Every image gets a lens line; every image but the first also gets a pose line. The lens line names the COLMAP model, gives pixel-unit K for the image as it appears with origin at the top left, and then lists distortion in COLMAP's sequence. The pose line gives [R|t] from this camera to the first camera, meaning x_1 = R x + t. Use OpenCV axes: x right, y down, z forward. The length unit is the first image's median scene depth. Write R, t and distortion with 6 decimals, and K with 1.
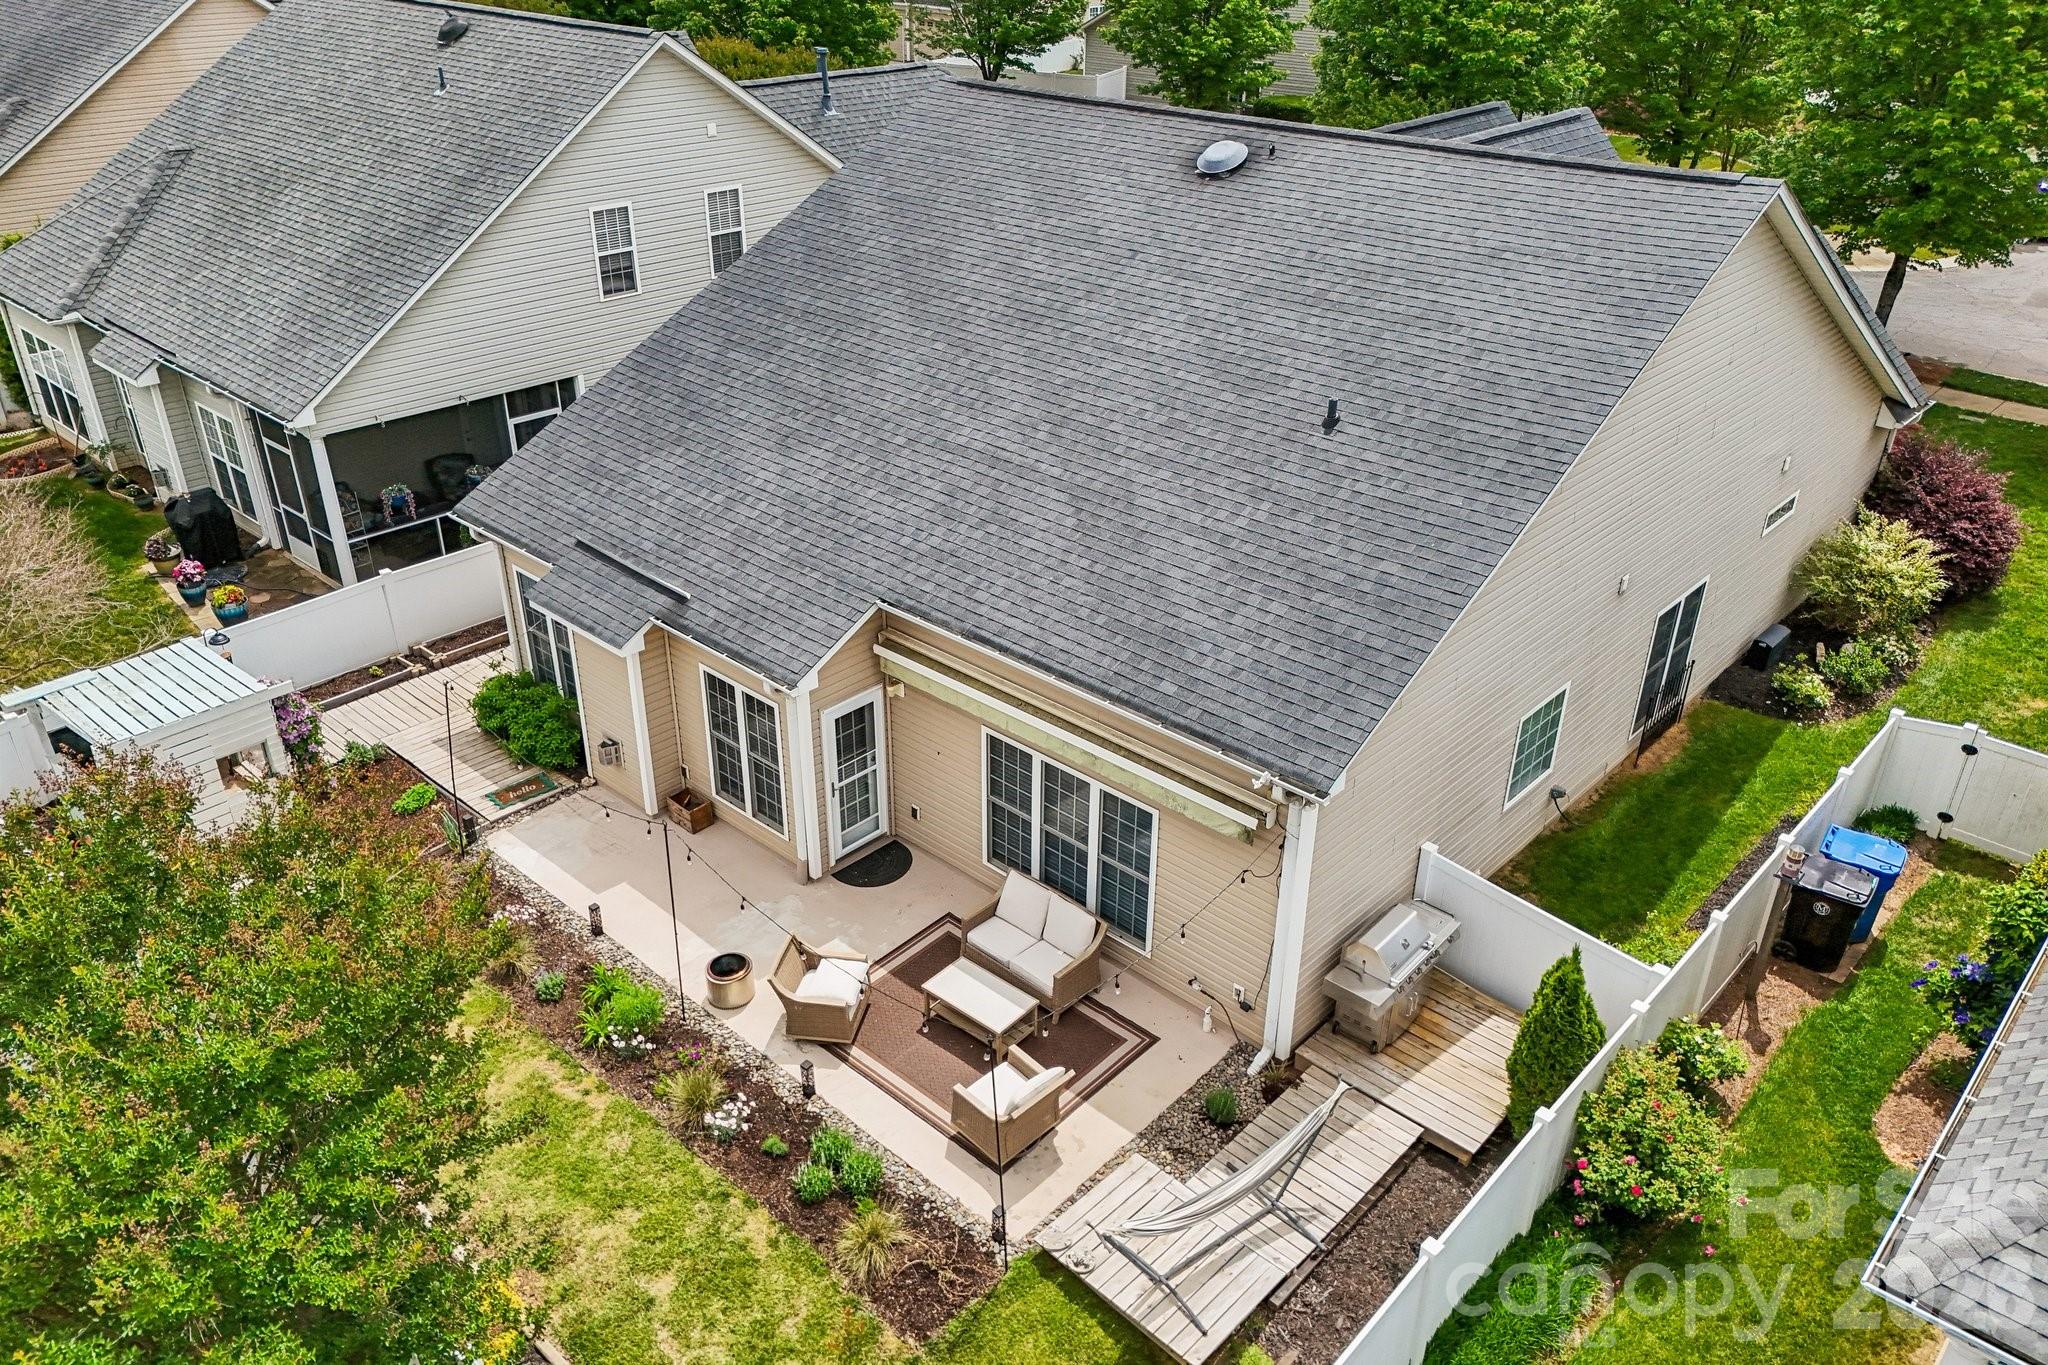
lens RADIAL K [[1502.5, 0, 1024.0], [0, 1502.5, 682.5], [0, 0, 1]] dist [0.098030, -0.105103]
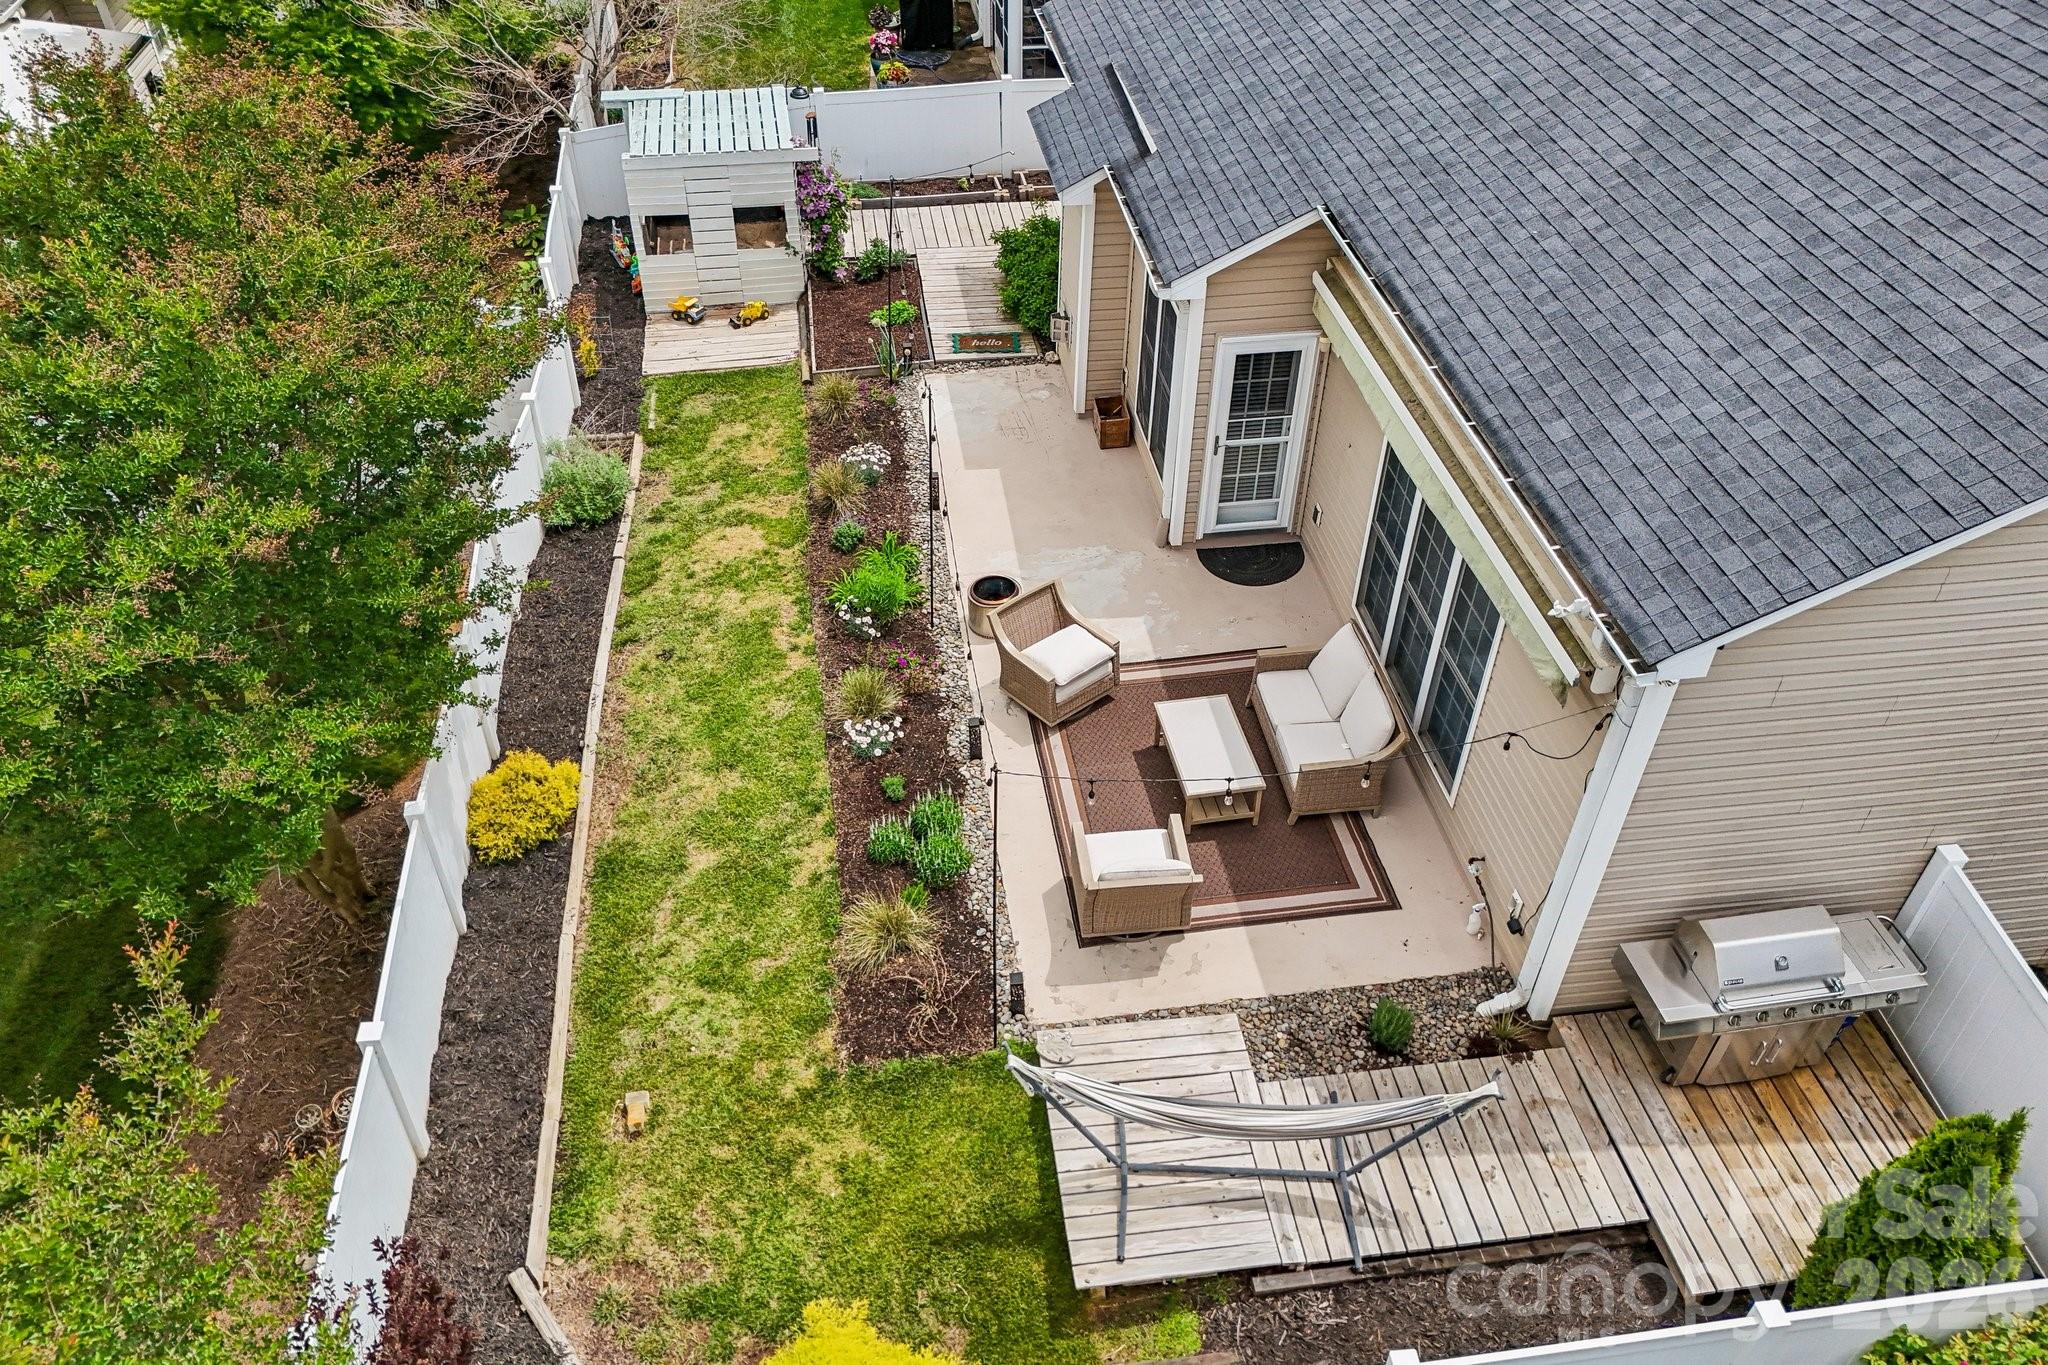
lens RADIAL K [[1502.5, 0, 1024.0], [0, 1502.5, 682.5], [0, 0, 1]] dist [0.098030, -0.105103]
pose [[0.780381, 0.414930, -0.467801, 0.241694], [-0.309183, 0.906312, 0.288105, -0.014104], [0.543517, -0.080196, 0.835558, 0.305903]]
